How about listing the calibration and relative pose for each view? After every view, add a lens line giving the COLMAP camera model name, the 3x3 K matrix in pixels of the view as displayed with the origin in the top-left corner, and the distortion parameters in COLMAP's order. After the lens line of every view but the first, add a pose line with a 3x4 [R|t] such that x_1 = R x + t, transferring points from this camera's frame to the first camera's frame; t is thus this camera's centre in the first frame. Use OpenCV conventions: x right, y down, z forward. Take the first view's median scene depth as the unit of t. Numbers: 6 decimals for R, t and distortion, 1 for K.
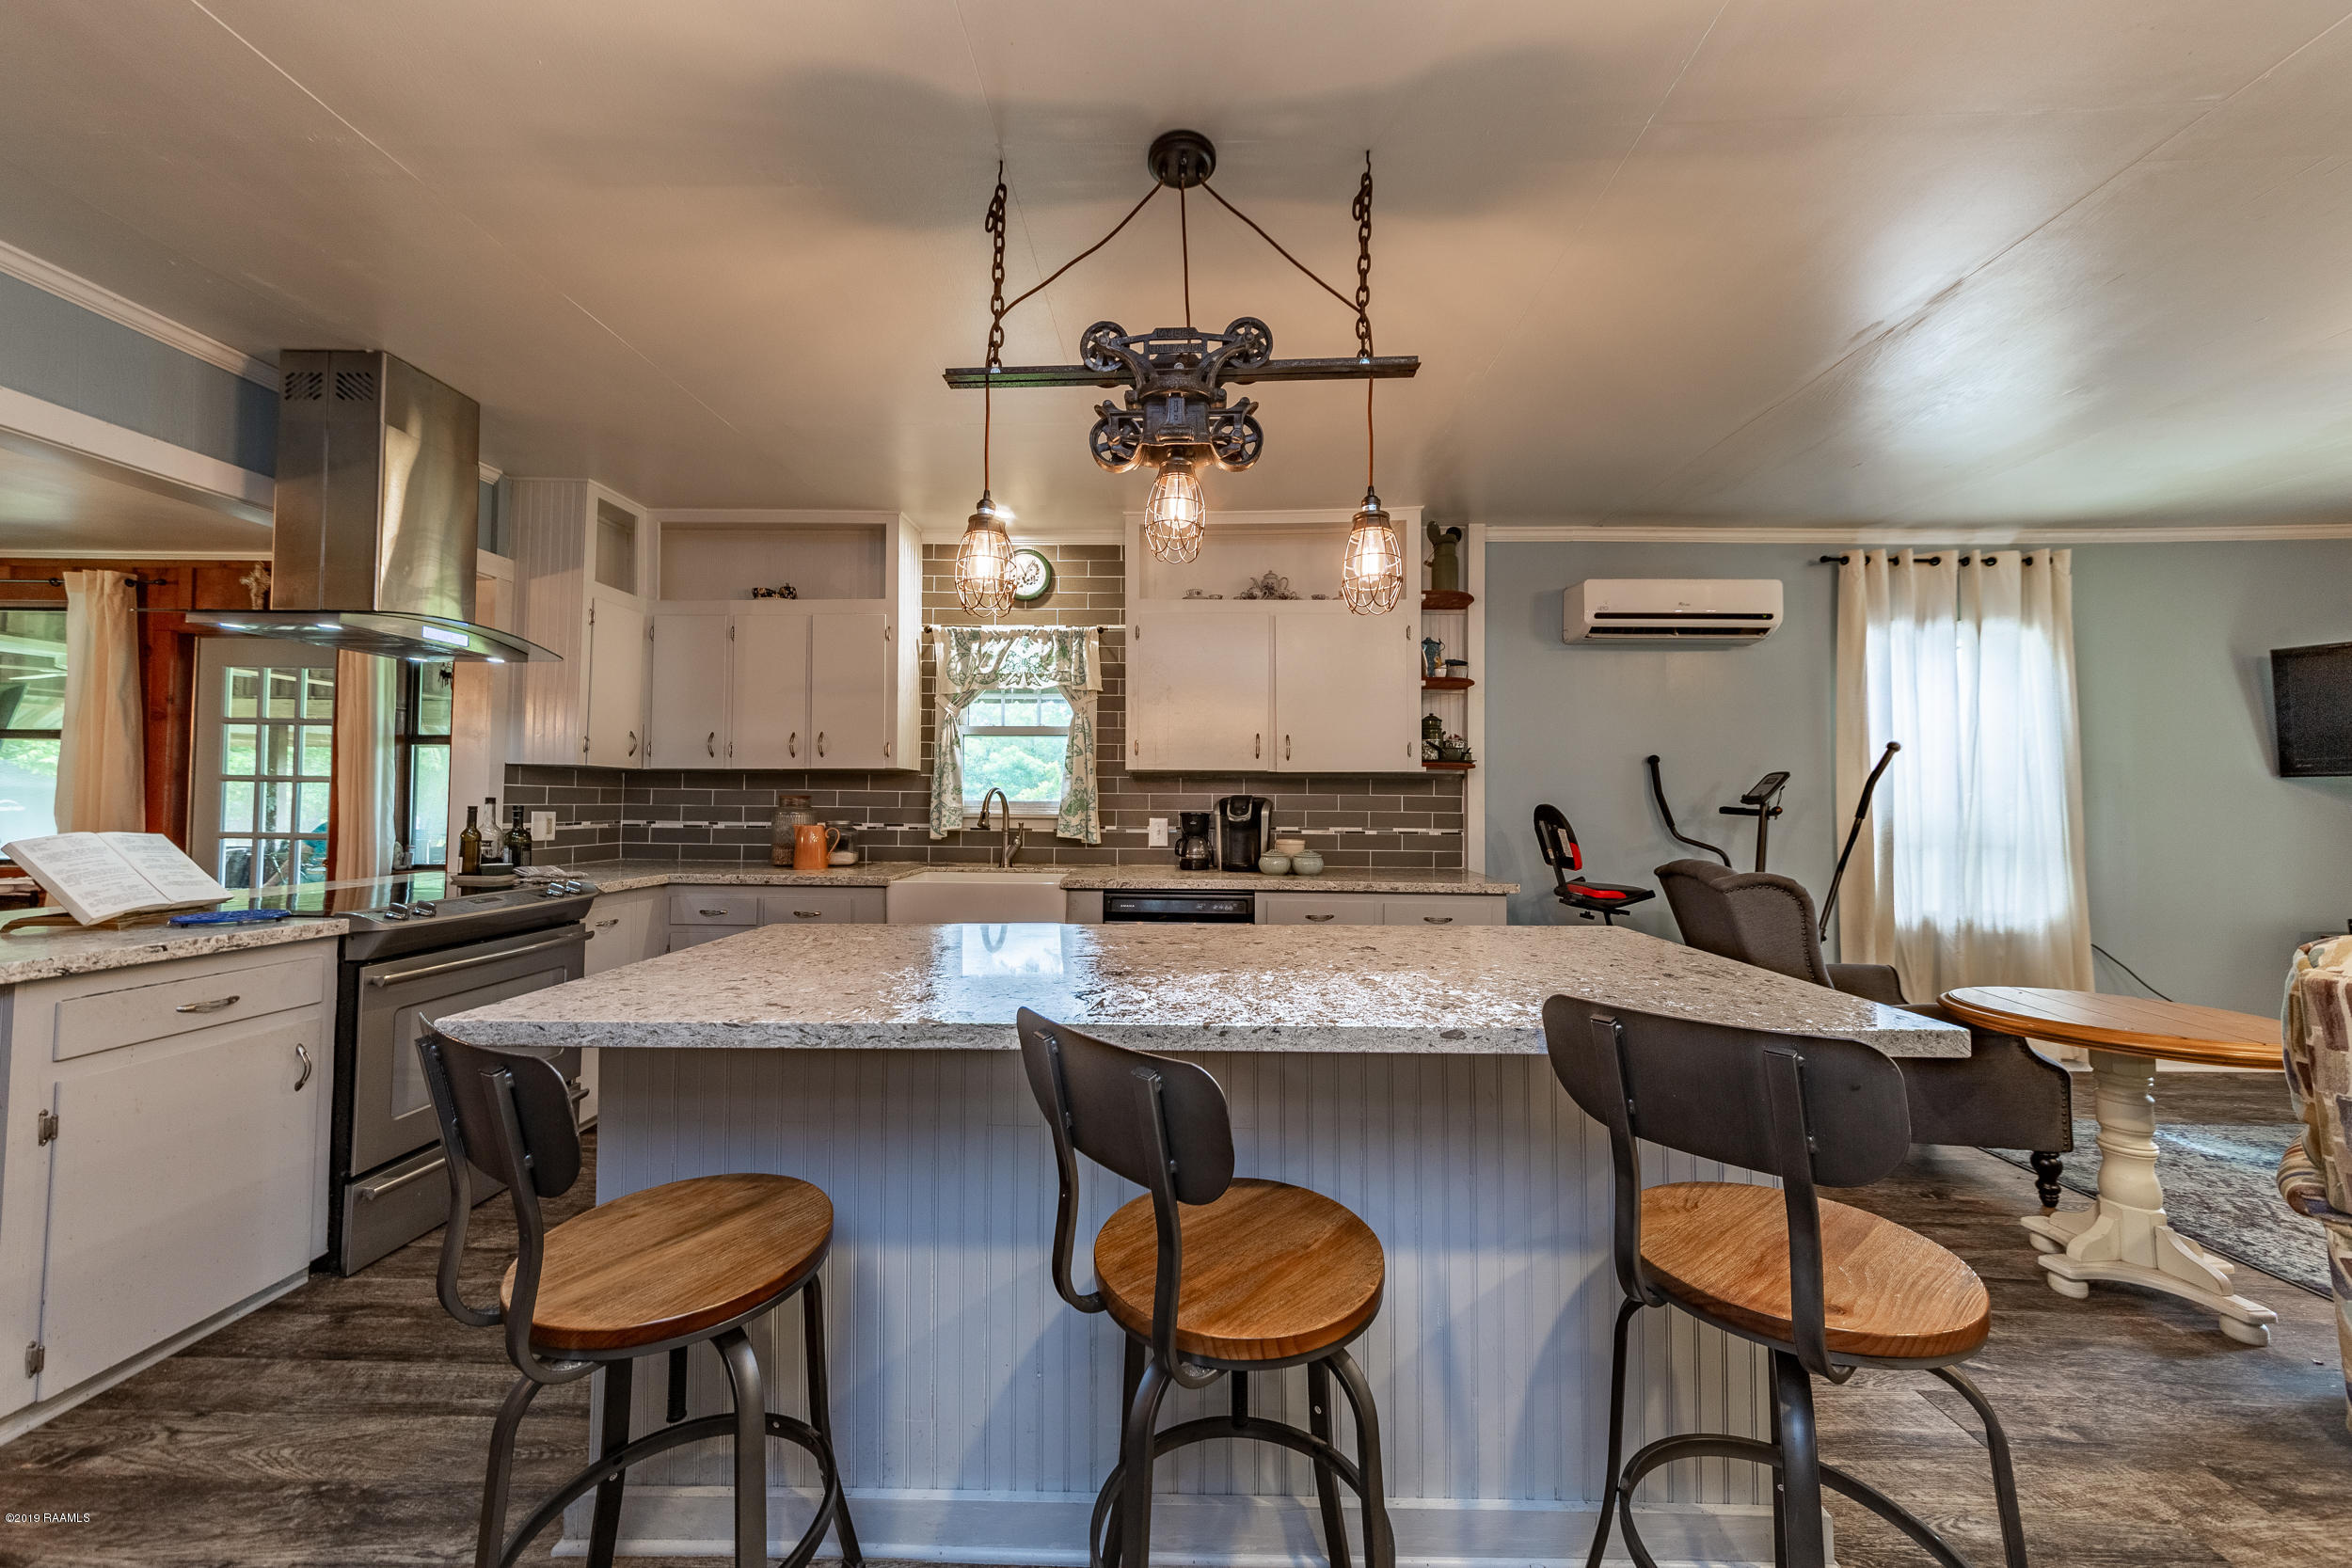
lens RADIAL K [[827.4, 0, 1176.4], [0, 827.4, 779.5], [0, 0, 1]] dist [0.006062, 0.000078]
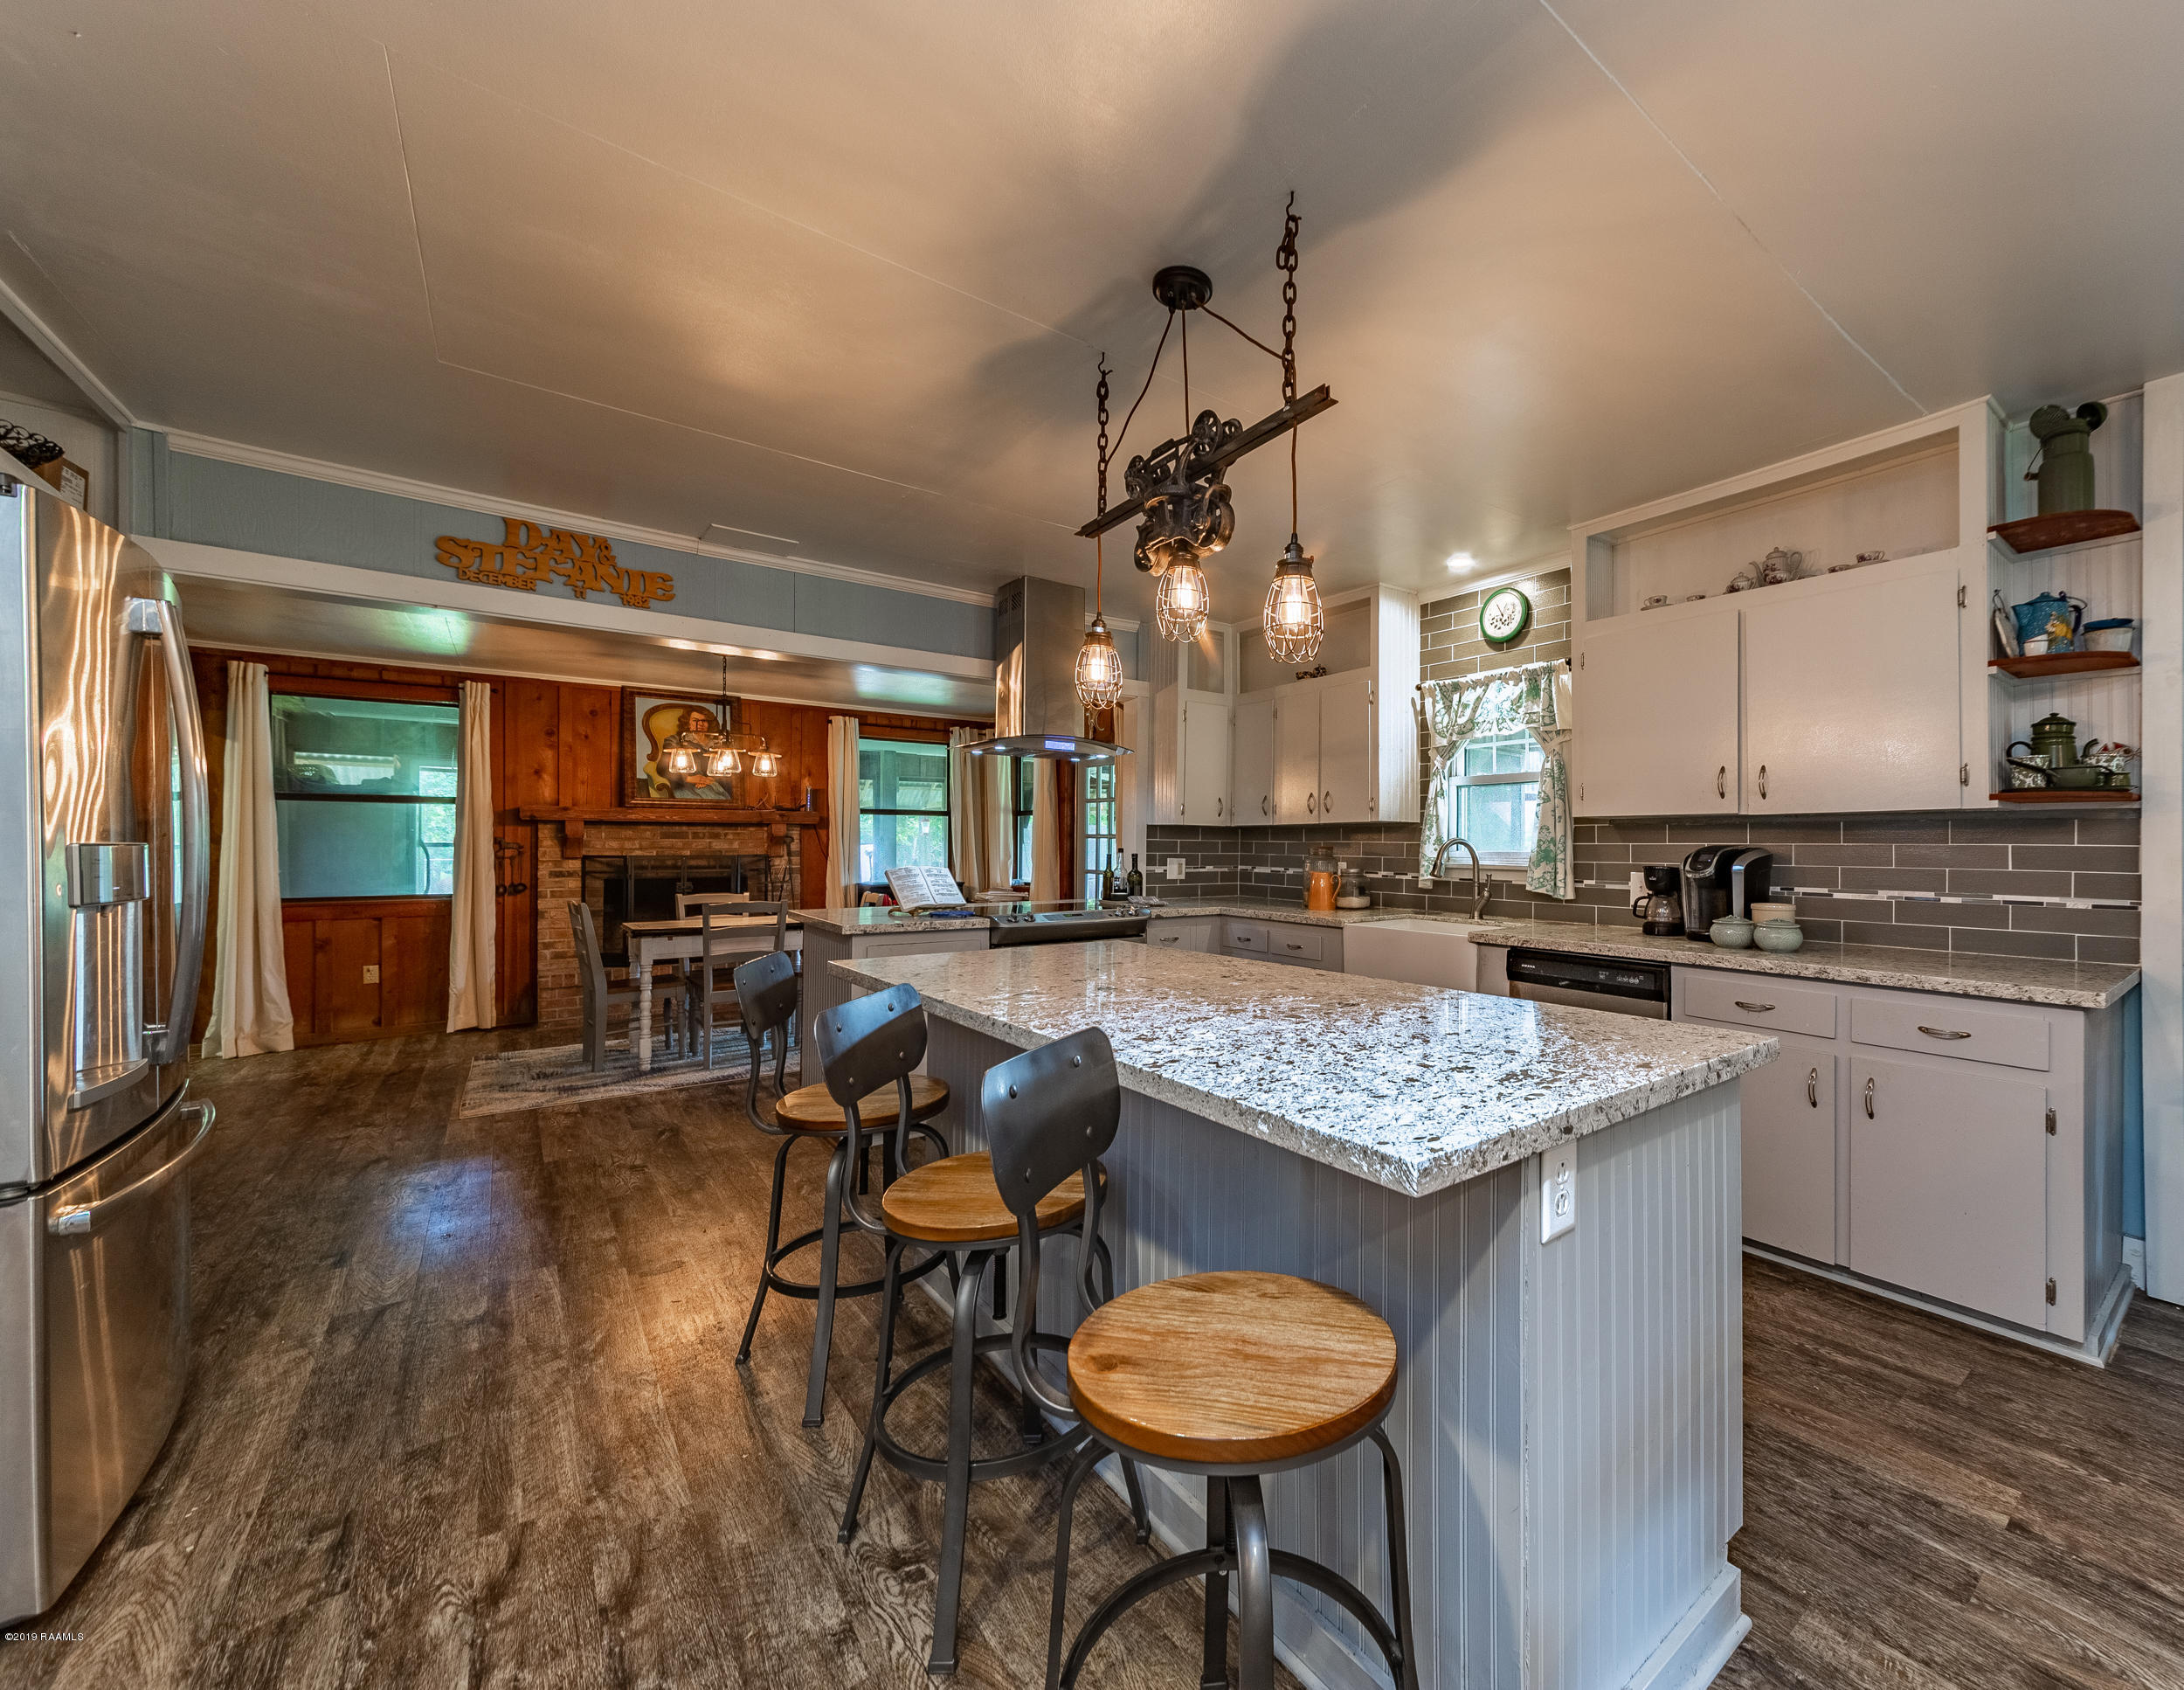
lens RADIAL K [[883.5, 0, 1256.6], [0, 883.5, 845.4], [0, 0, 1]] dist [0.000609, -0.000121]
pose [[0.669379, -0.002528, -0.742917, 0.408400], [0.017148, 0.999780, 0.012048, 0.001315], [0.742723, -0.020804, 0.669275, 0.105472]]
